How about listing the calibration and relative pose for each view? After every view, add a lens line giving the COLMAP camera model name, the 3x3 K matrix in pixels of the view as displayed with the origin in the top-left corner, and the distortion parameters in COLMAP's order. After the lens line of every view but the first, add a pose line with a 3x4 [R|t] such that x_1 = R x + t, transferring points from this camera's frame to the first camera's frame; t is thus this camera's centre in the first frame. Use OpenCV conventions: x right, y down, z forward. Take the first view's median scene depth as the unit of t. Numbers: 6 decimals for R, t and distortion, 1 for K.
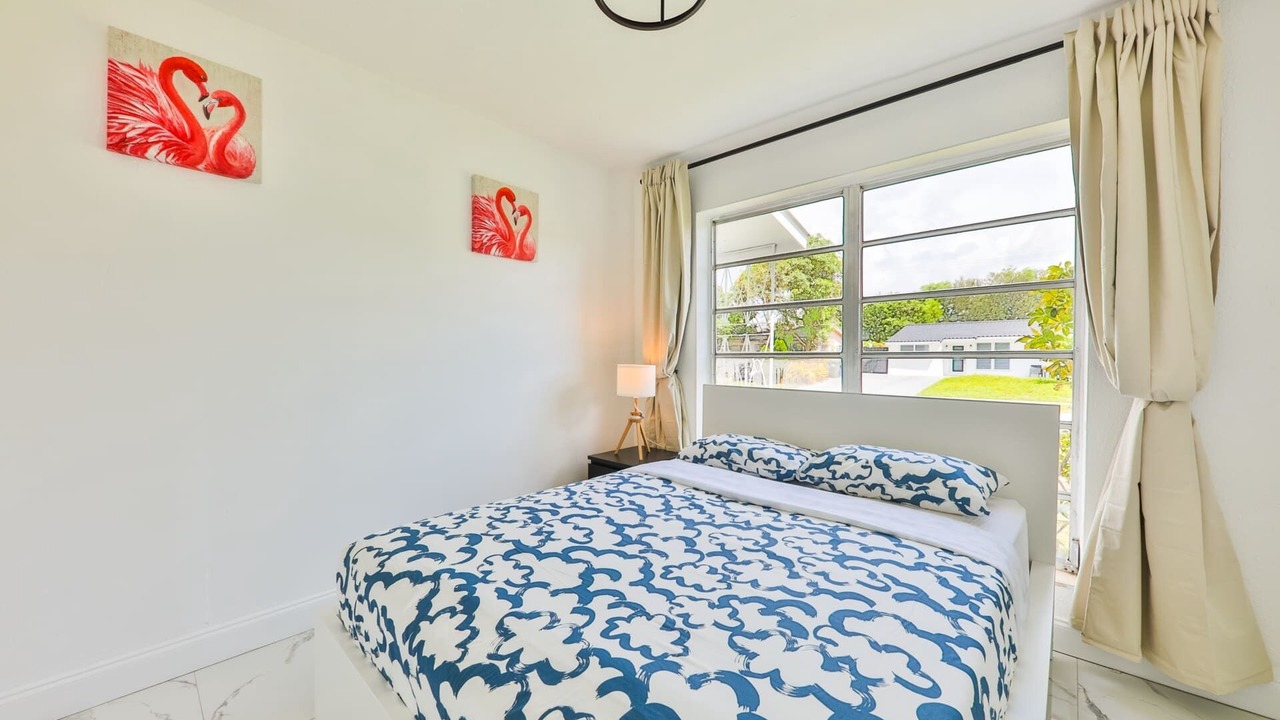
lens RADIAL K [[458.1, 0, 632.2], [0, 458.1, 362.4], [0, 0, 1]] dist [0.000280, -0.000522]
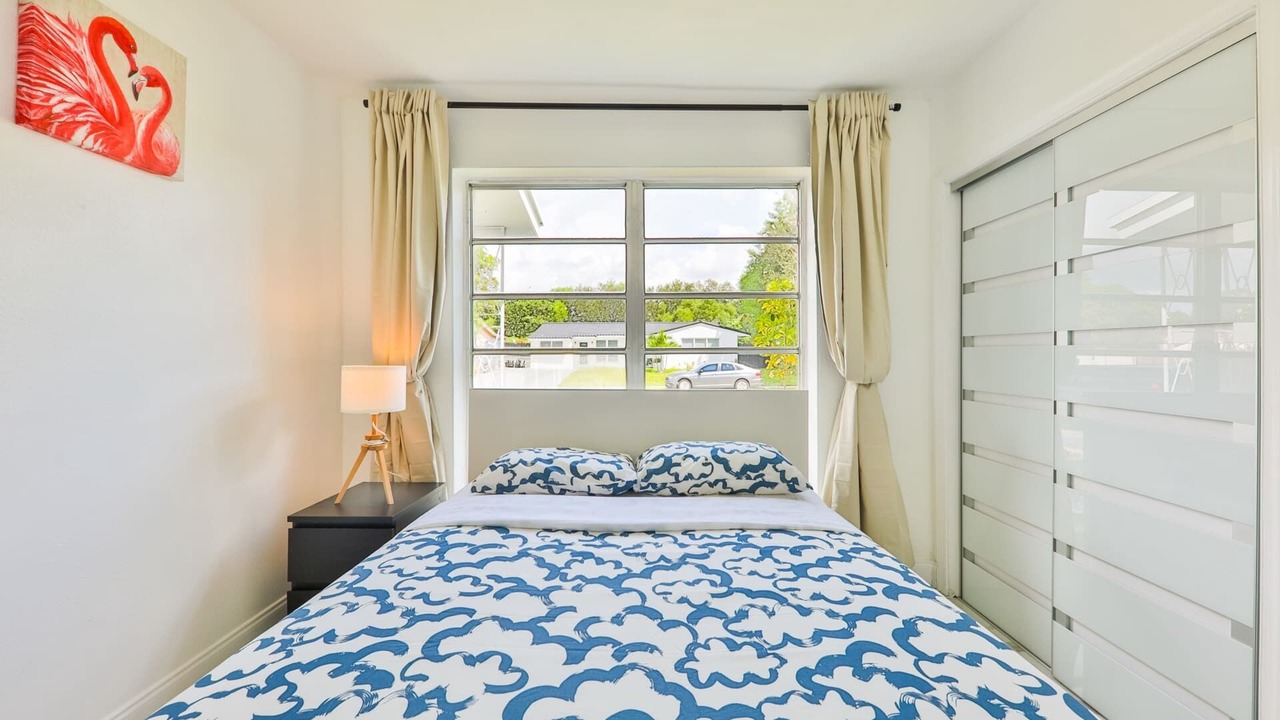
lens RADIAL K [[471.8, 0, 633.4], [0, 471.8, 352.7], [0, 0, 1]] dist [0.003818, -0.003289]
pose [[0.735433, -0.004682, 0.677581, -0.339648], [0.012334, 0.999903, -0.006478, -0.009628], [-0.677485, 0.013122, 0.735419, 0.401991]]
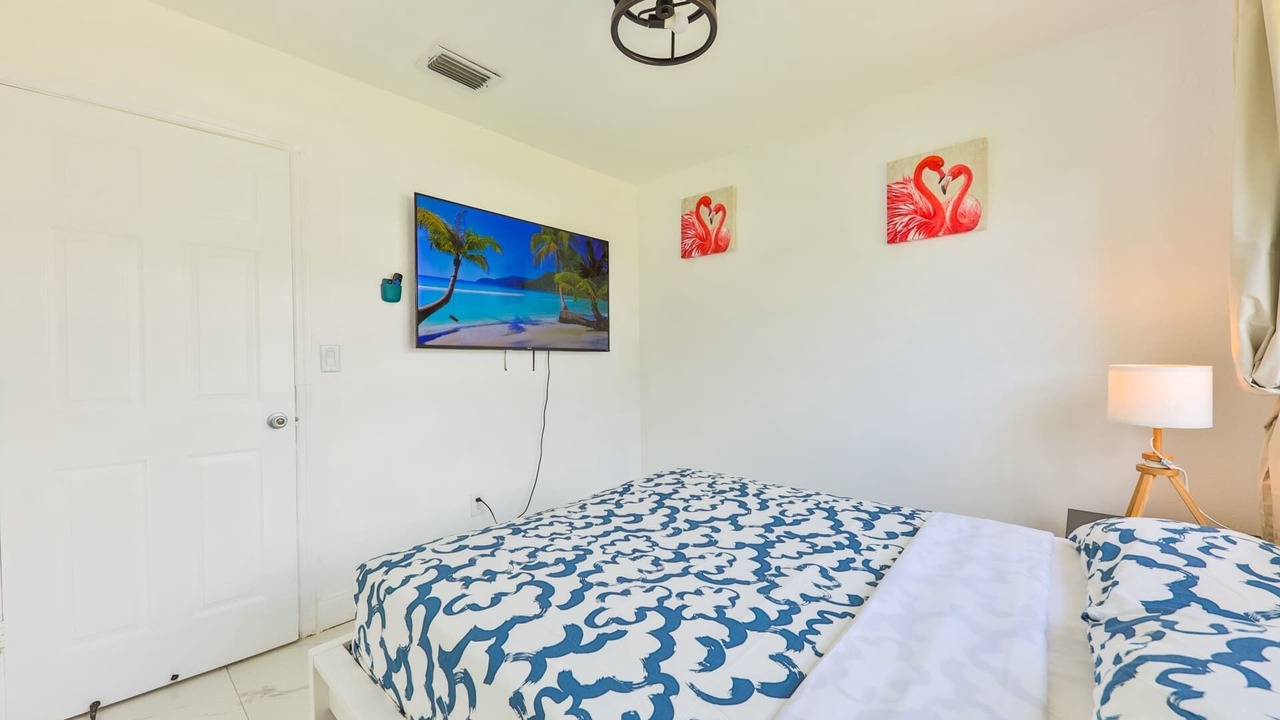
lens RADIAL K [[471.8, 0, 640.7], [0, 471.8, 357.8], [0, 0, 1]] dist [0.003818, -0.003289]
pose [[0.040349, -0.008367, -0.999151, 0.973223], [-0.000508, 0.999965, -0.008394, 0.002562], [0.999186, 0.000846, 0.040343, 0.713313]]
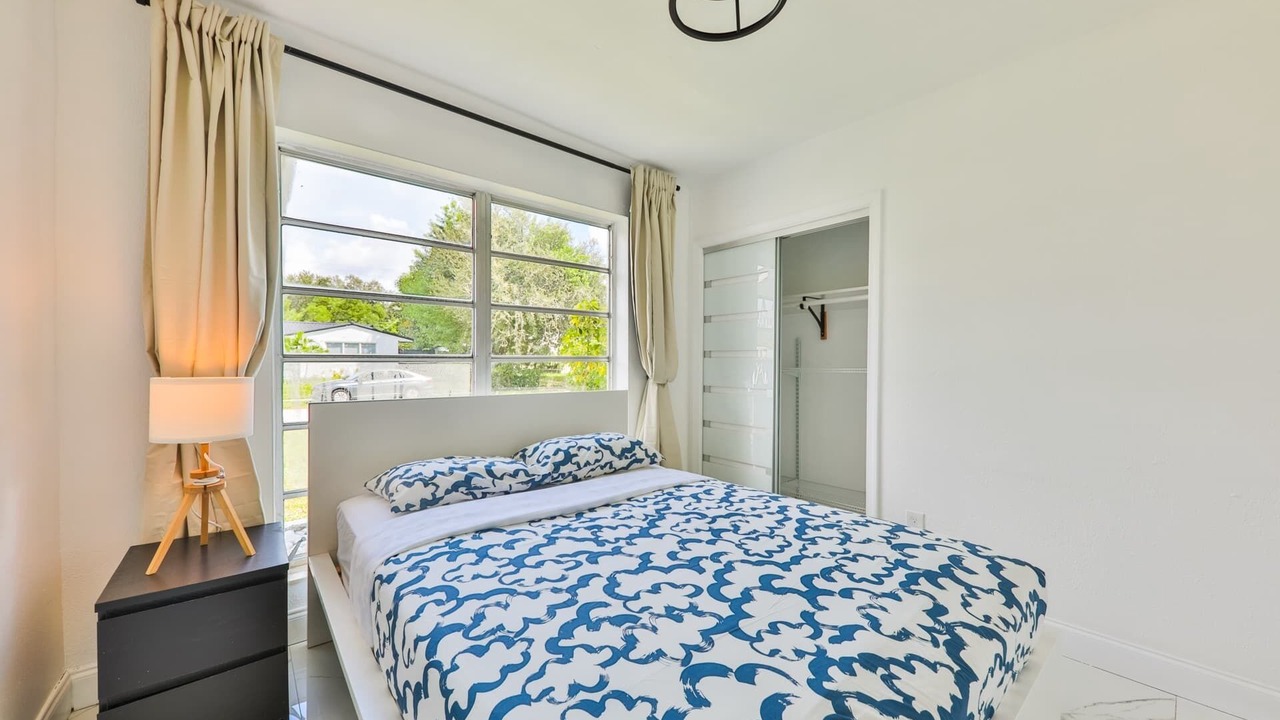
lens RADIAL K [[471.8, 0, 625.5], [0, 471.8, 365.2], [0, 0, 1]] dist [0.003818, -0.003289]
pose [[0.123471, -0.013793, 0.992252, -0.827015], [0.008019, 0.999885, 0.012901, -0.019887], [-0.992316, 0.006364, 0.123567, 0.877664]]
